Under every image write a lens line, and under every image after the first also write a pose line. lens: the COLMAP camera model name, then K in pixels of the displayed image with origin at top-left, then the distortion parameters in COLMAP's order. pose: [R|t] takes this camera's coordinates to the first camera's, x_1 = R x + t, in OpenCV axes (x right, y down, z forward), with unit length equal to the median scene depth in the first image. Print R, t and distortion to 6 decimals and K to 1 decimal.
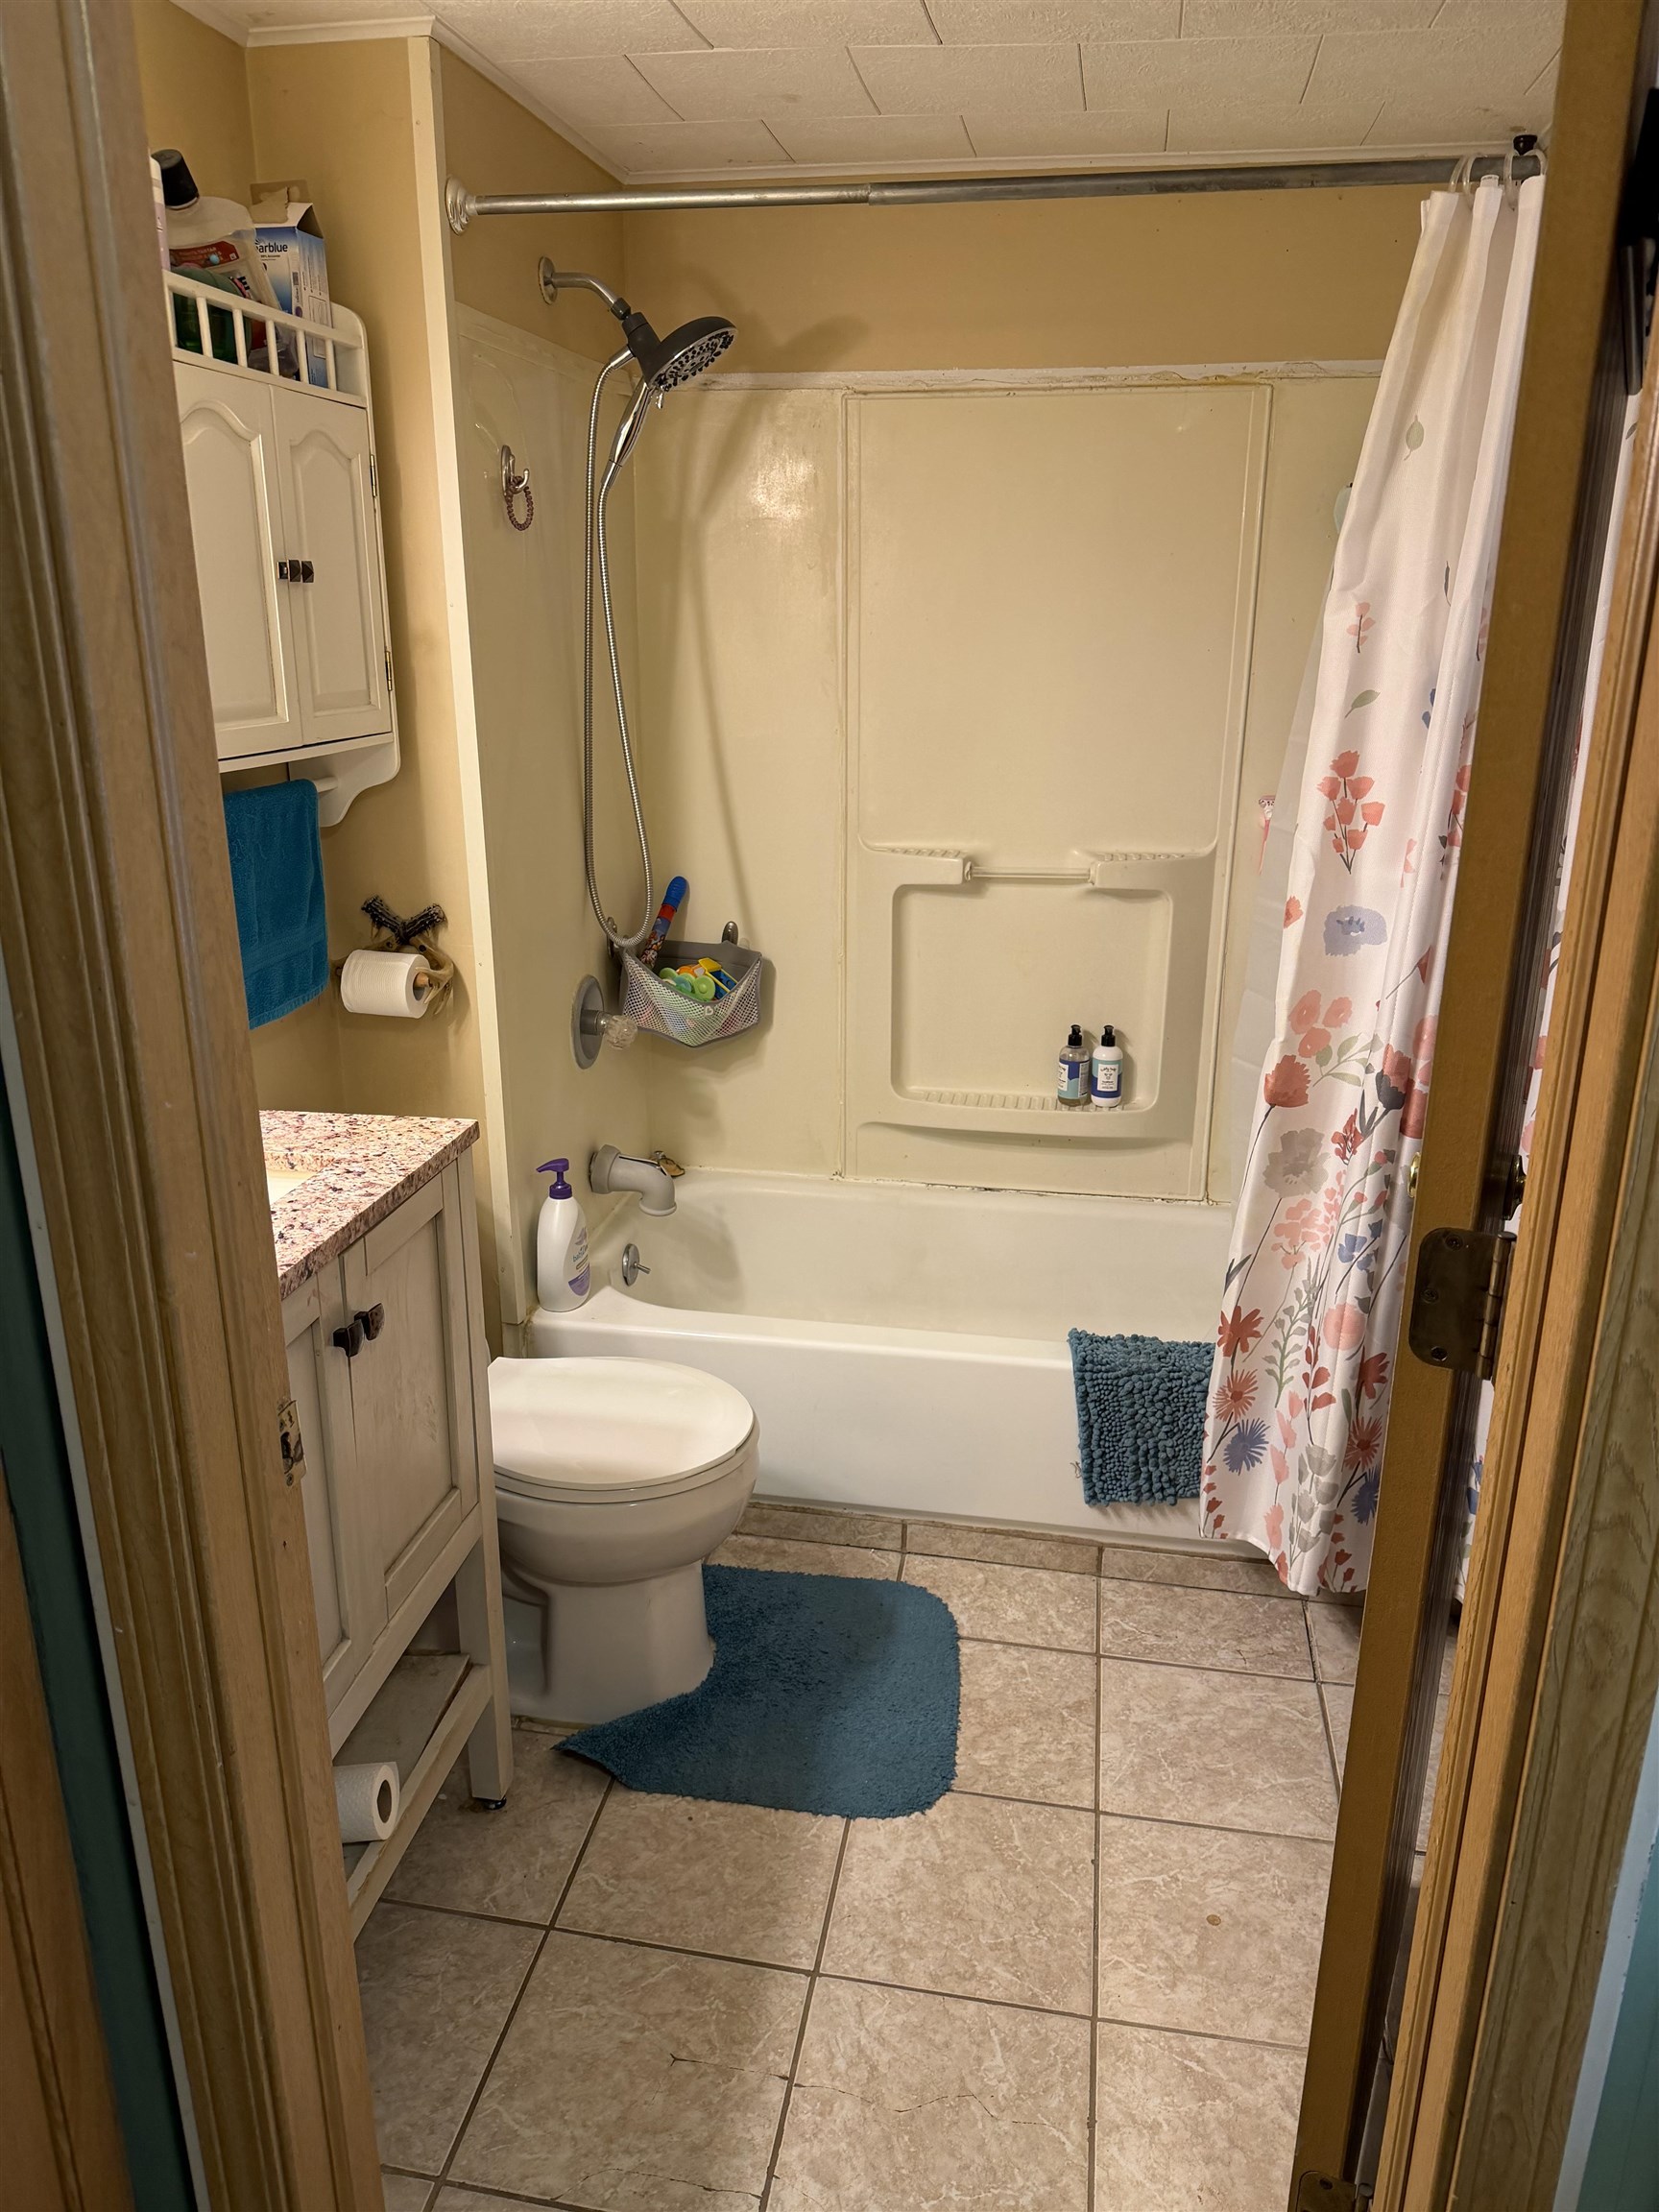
lens RADIAL K [[1567.9, 0, 823.5], [0, 1567.9, 1109.7], [0, 0, 1]] dist [-0.007602, -0.005574]
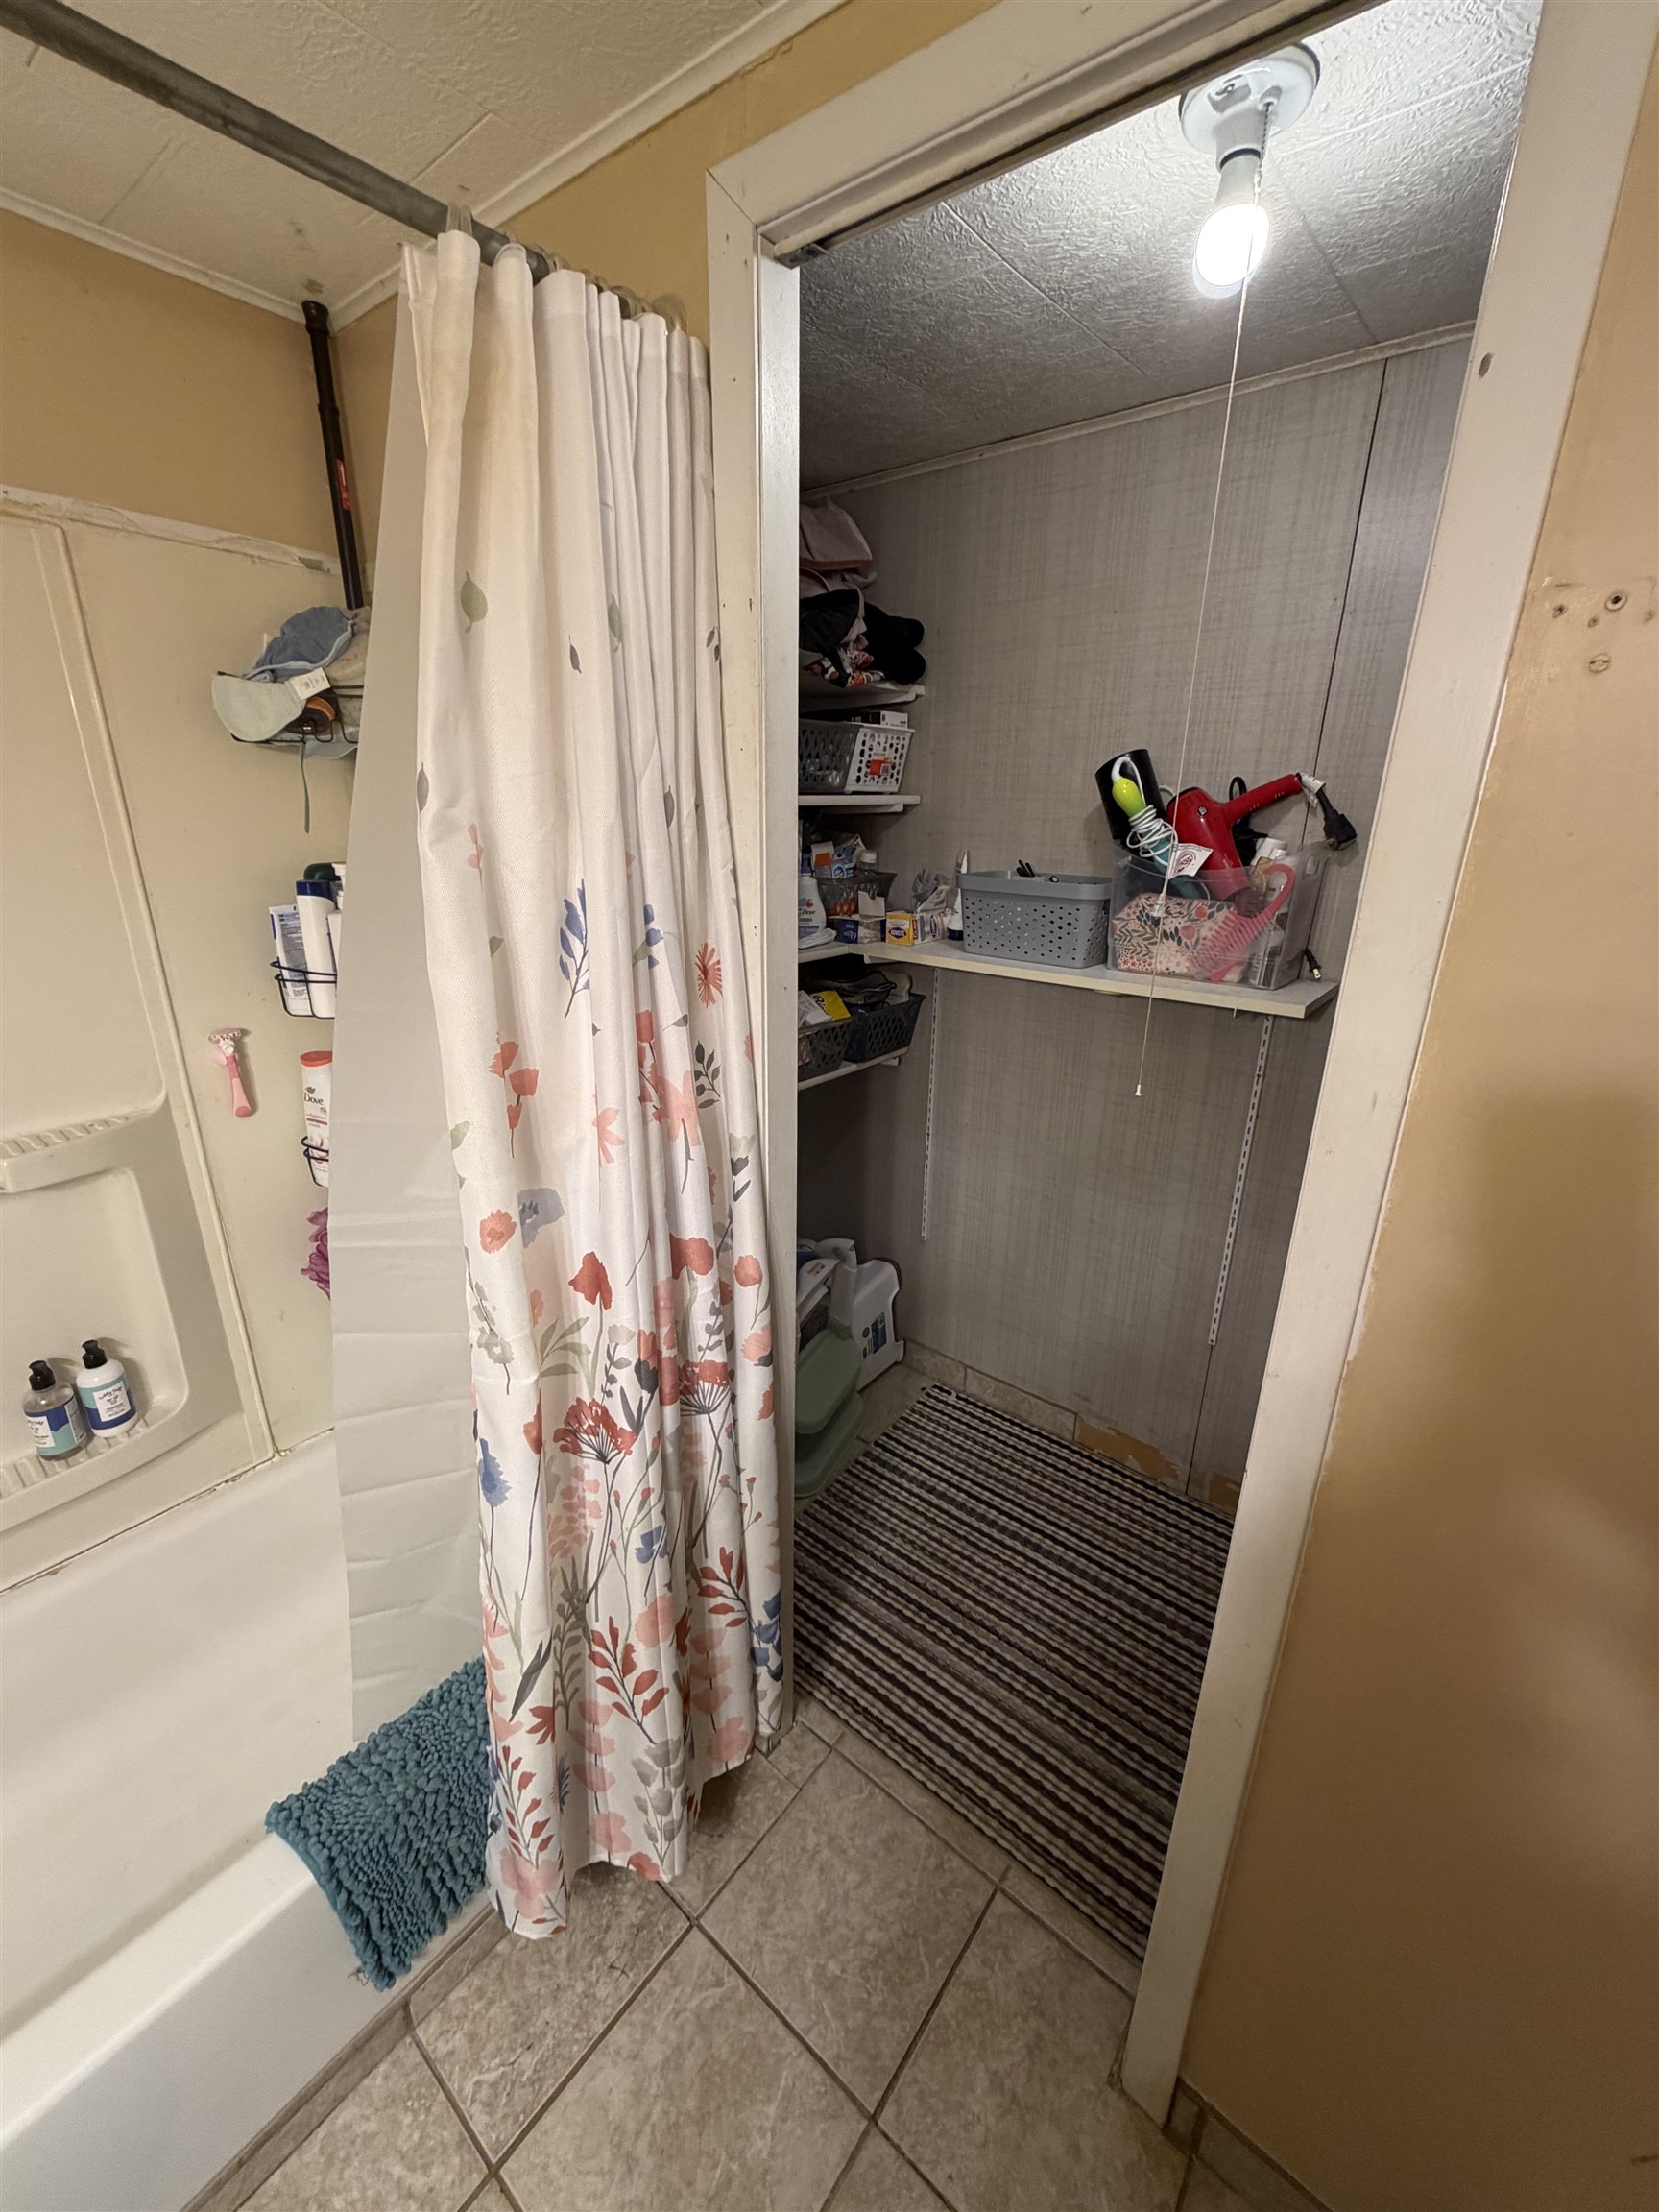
lens RADIAL K [[881.7, 0, 837.7], [0, 881.7, 1105.3], [0, 0, 1]] dist [-0.001072, 0.000251]
pose [[0.483158, -0.268208, 0.833440, 0.026019], [0.247778, 0.954895, 0.163653, -0.146895], [-0.839741, 0.127439, 0.527821, 0.432307]]
